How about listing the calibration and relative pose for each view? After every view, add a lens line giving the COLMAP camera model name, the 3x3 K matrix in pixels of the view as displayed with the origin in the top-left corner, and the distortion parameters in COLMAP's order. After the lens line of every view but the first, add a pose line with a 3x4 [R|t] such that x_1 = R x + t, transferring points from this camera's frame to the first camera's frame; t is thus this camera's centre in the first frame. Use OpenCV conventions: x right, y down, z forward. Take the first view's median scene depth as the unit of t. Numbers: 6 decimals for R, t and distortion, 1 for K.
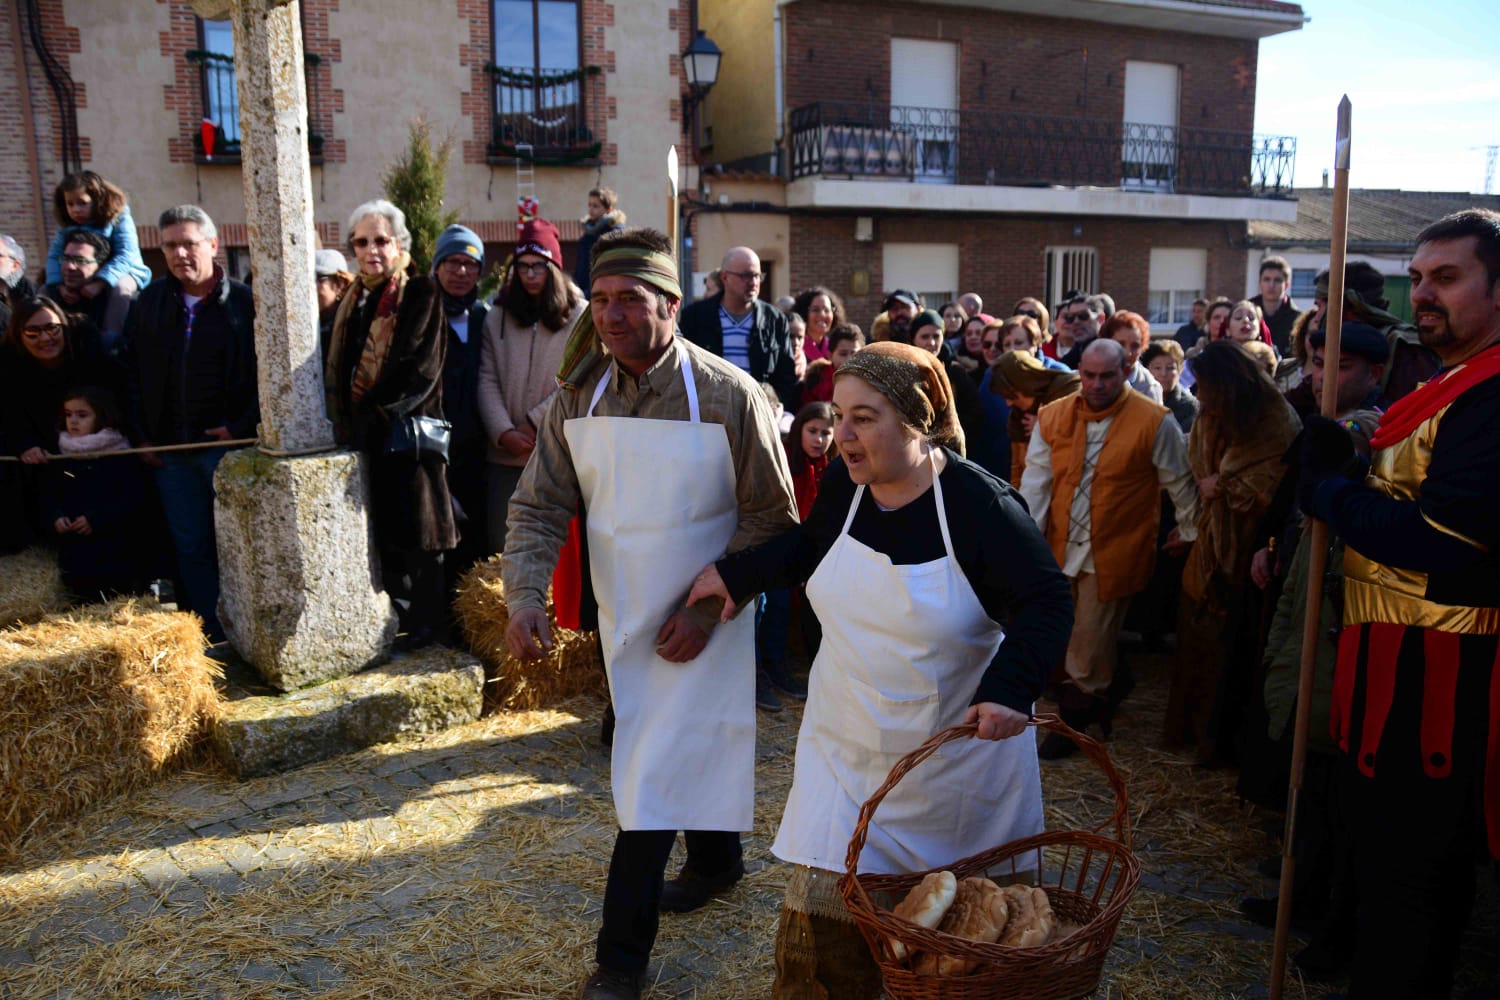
lens RADIAL K [[1150.4, 0, 750.0], [0, 1150.4, 500.0], [0, 0, 1]] dist [-0.148385, 0.096577]
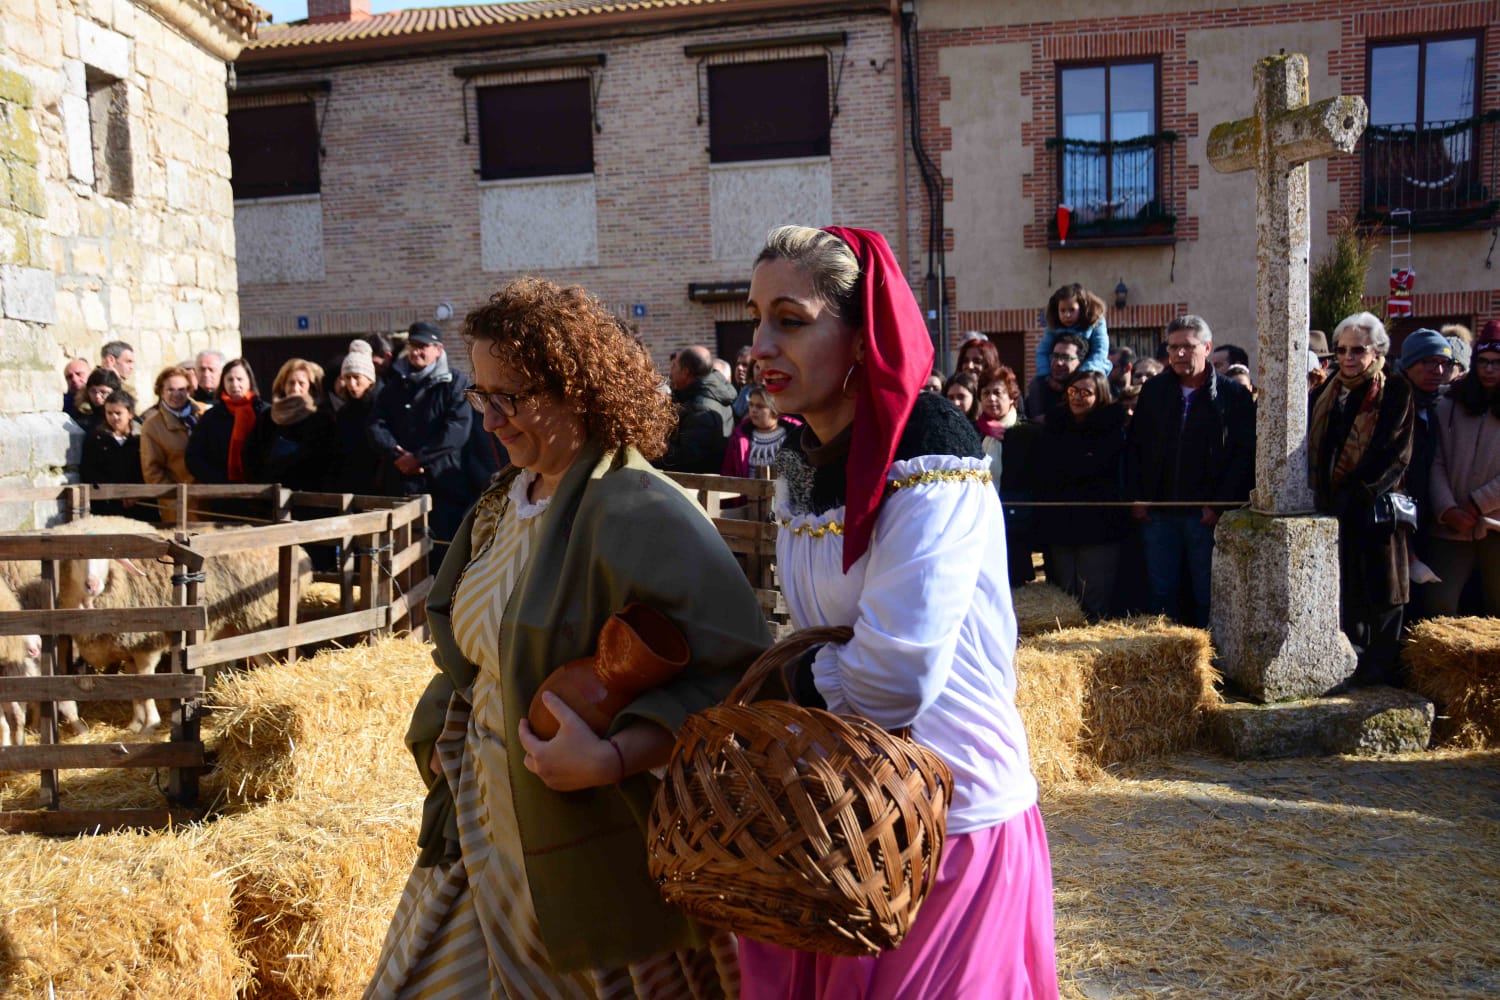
lens RADIAL K [[1406.0, 0, 746.8], [0, 1406.0, 519.2], [0, 0, 1]] dist [-0.121800, 0.228004]
pose [[0.830071, 0.040865, -0.556159, -0.036903], [-0.082135, 0.995394, -0.049448, 0.082238], [0.551576, 0.086725, 0.829604, -0.563374]]
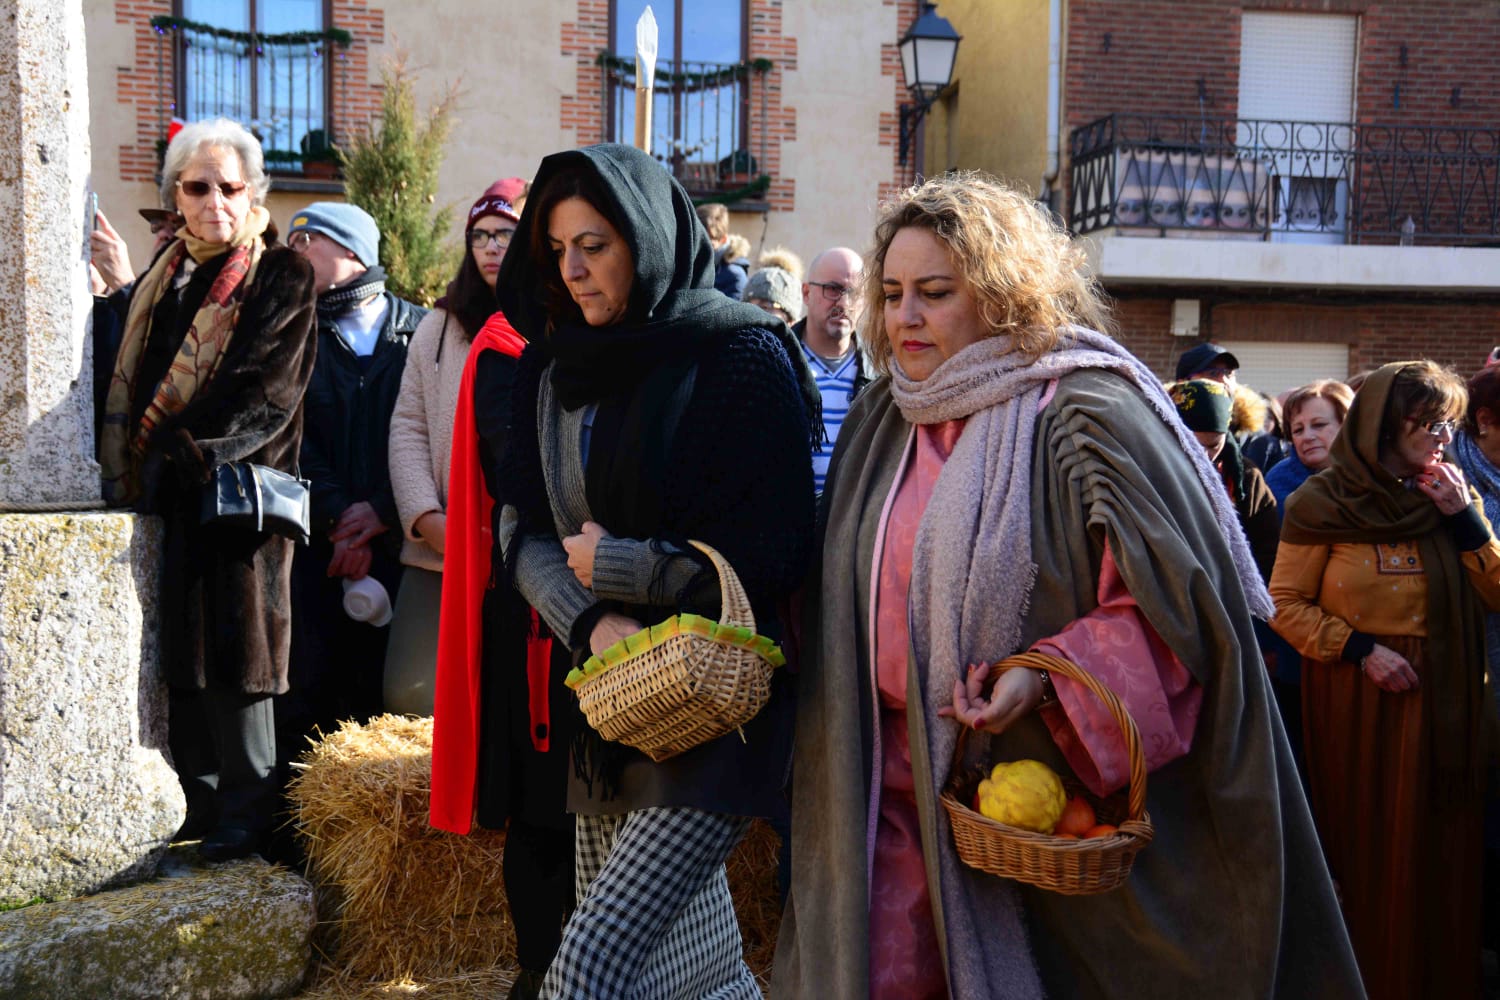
lens RADIAL K [[1752.0, 0, 743.0], [0, 1752.0, 508.8], [0, 0, 1]] dist [0.010225, 0.303863]
pose [[0.984095, 0.033353, -0.174483, 0.124647], [-0.058581, 0.988203, -0.141504, 0.063635], [0.167705, 0.149474, 0.974440, 0.133224]]
